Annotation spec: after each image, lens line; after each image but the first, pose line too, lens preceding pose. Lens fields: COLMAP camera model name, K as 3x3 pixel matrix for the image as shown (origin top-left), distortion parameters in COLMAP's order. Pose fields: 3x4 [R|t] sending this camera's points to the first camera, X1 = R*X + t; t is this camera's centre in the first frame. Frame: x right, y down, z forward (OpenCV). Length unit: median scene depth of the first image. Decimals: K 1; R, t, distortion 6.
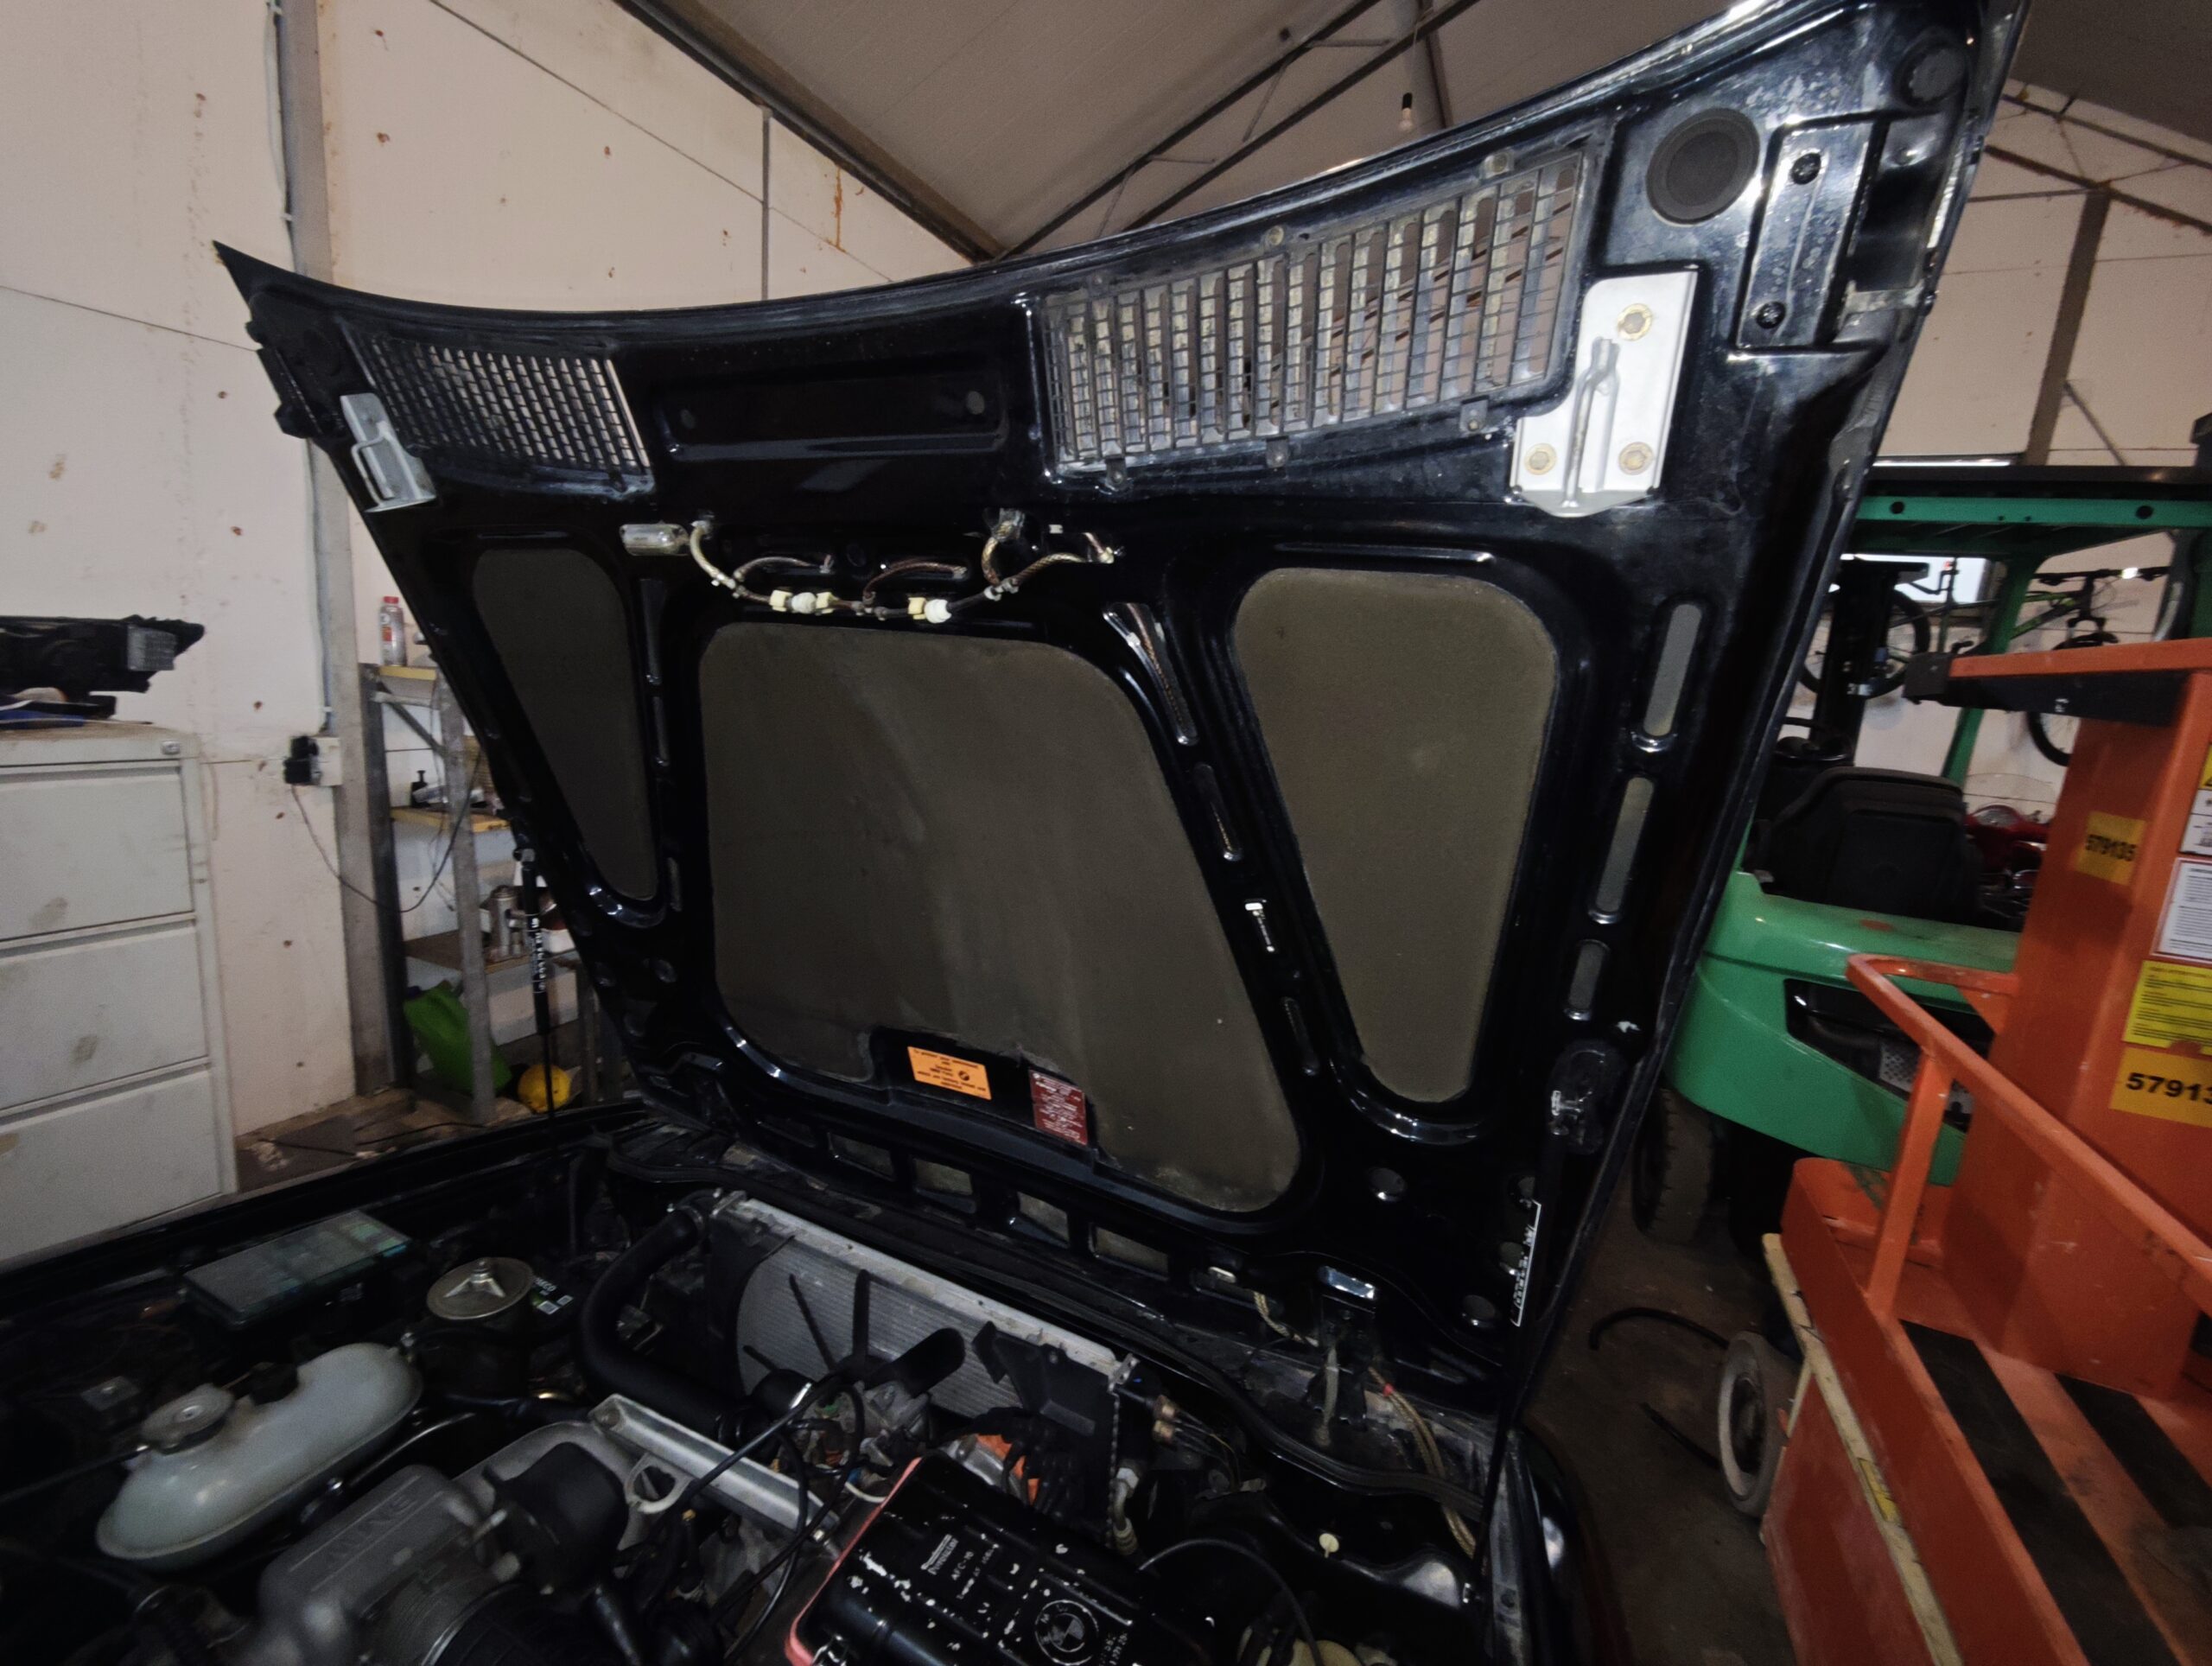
lens RADIAL K [[936.3, 0, 1116.9], [0, 936.3, 831.3], [0, 0, 1]] dist [-0.002590, 0.000159]
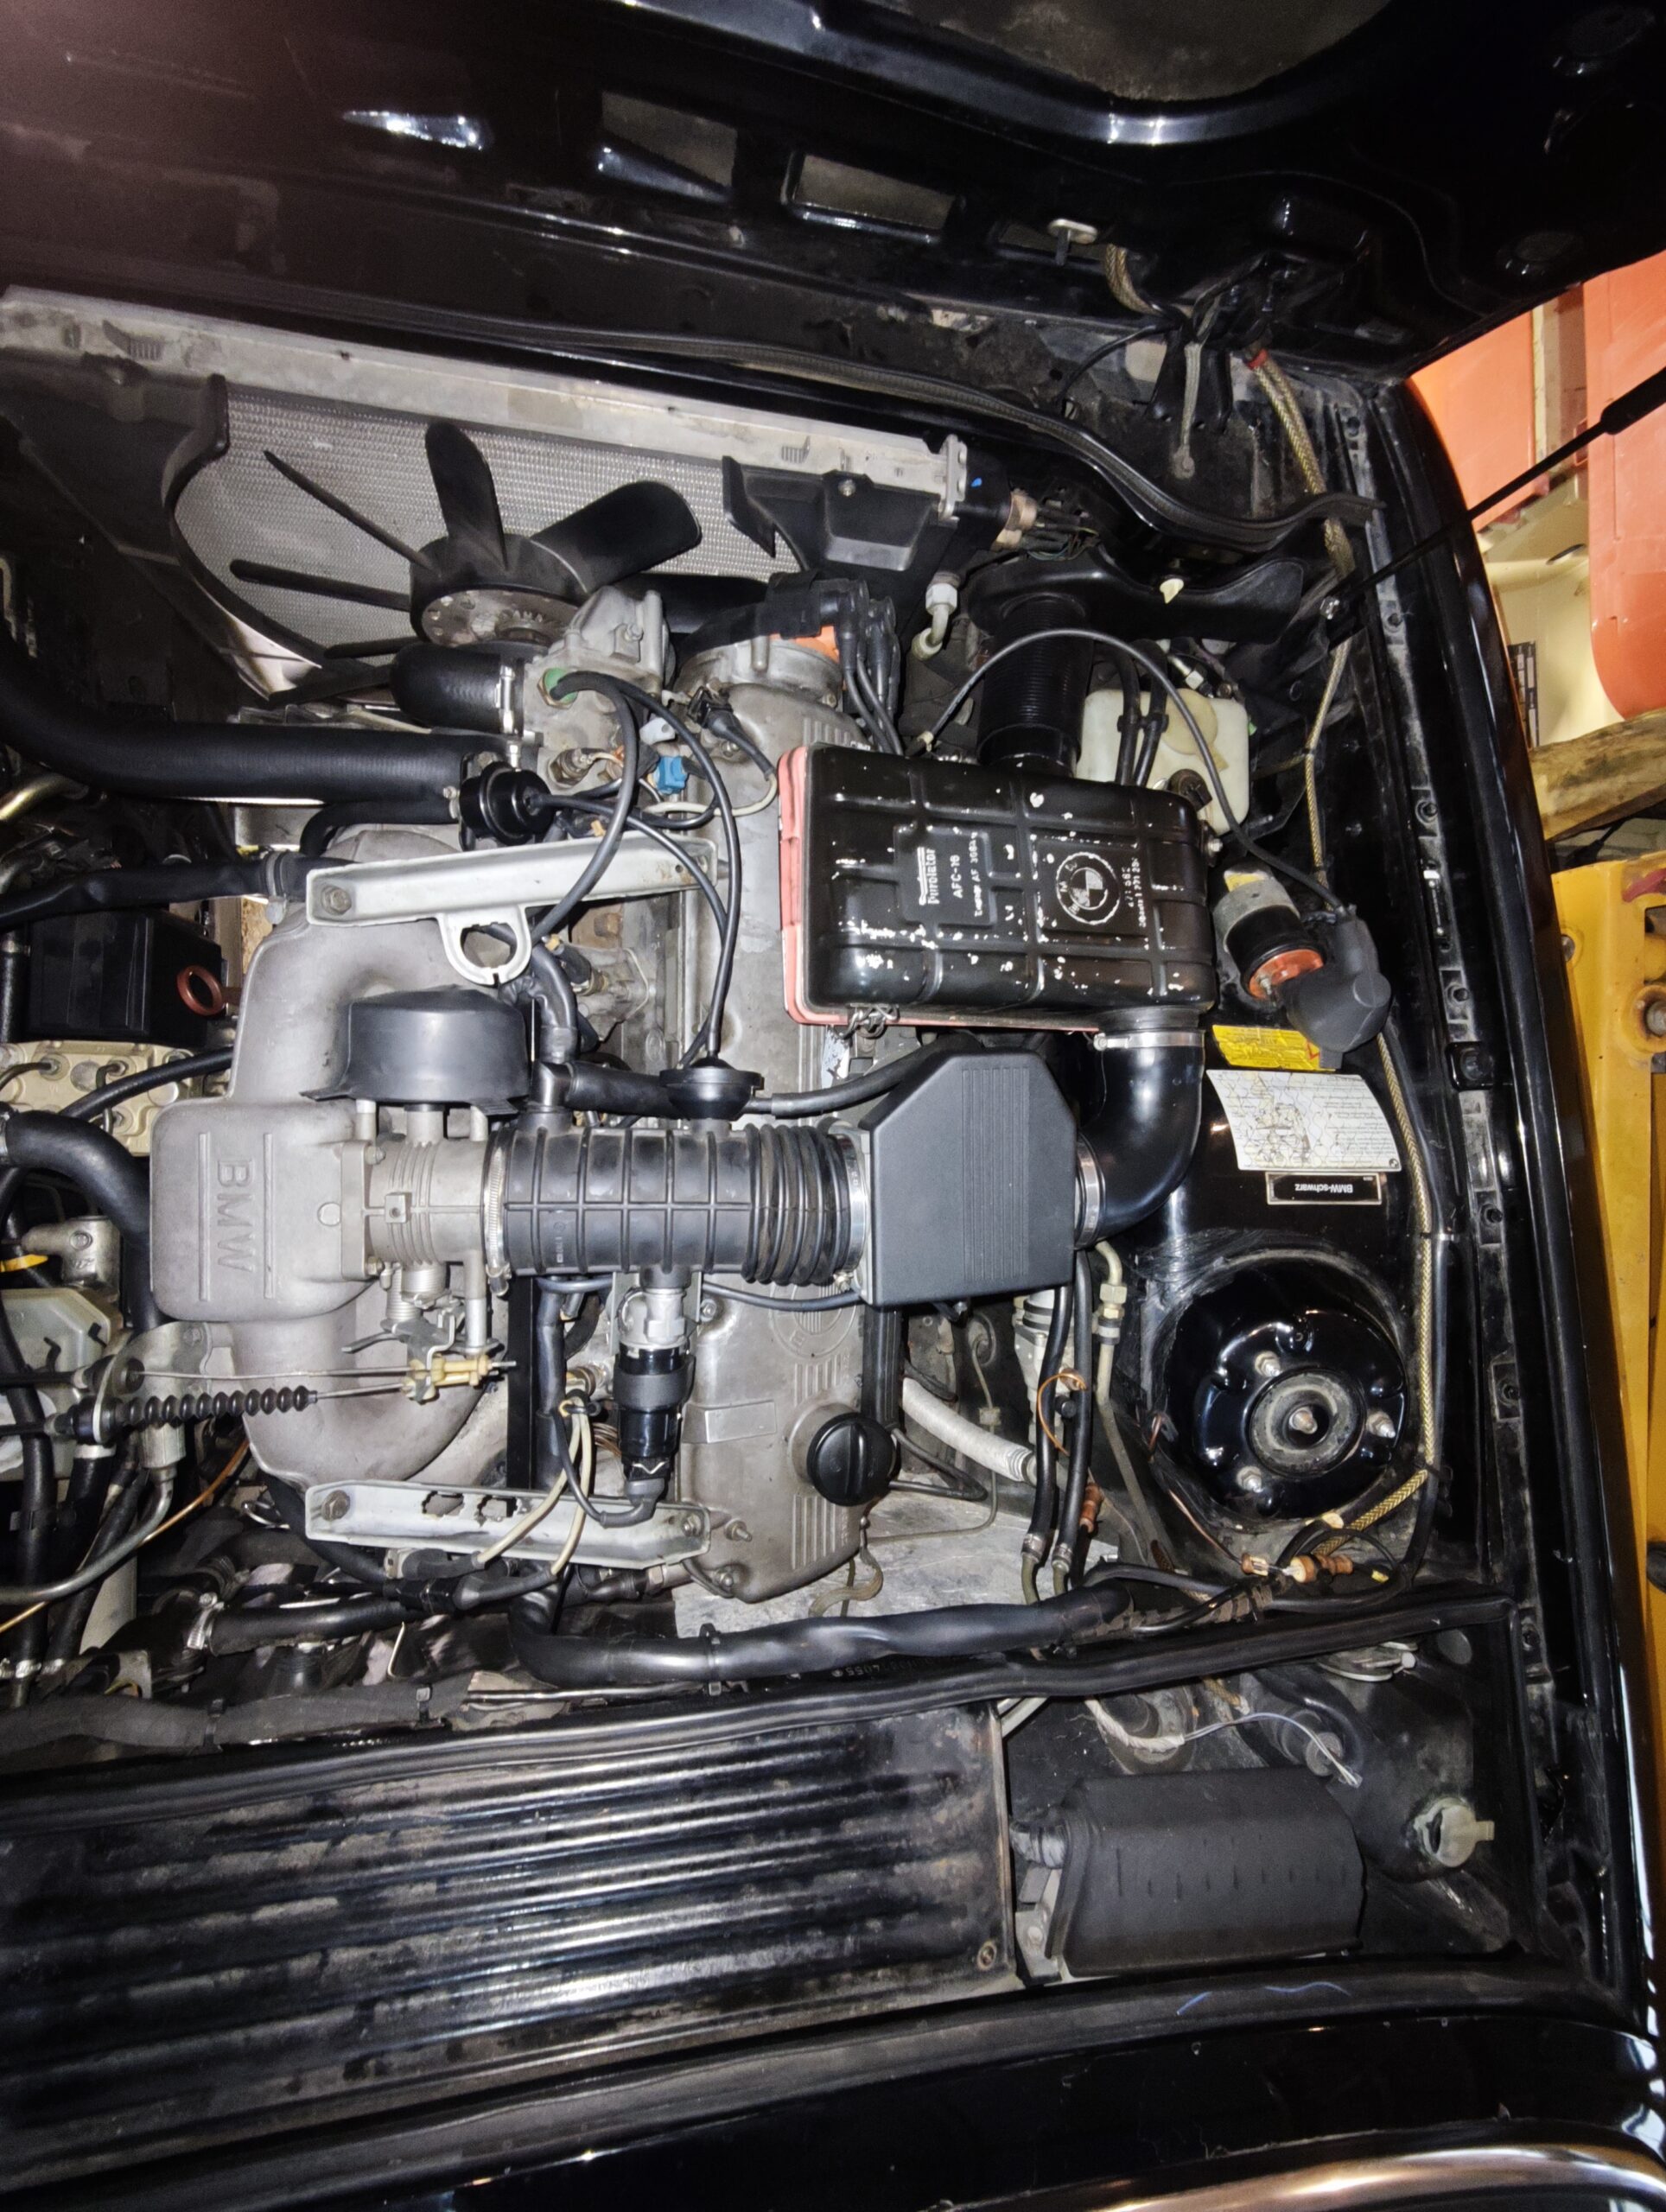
lens RADIAL K [[936.3, 0, 833.0], [0, 936.3, 1106.0], [0, 0, 1]] dist [-0.002590, 0.000159]
pose [[0.898640, -0.417737, 0.133949, -0.437639], [-0.070218, 0.164432, 0.983886, 0.032159], [-0.433031, -0.893565, 0.118432, 0.751075]]
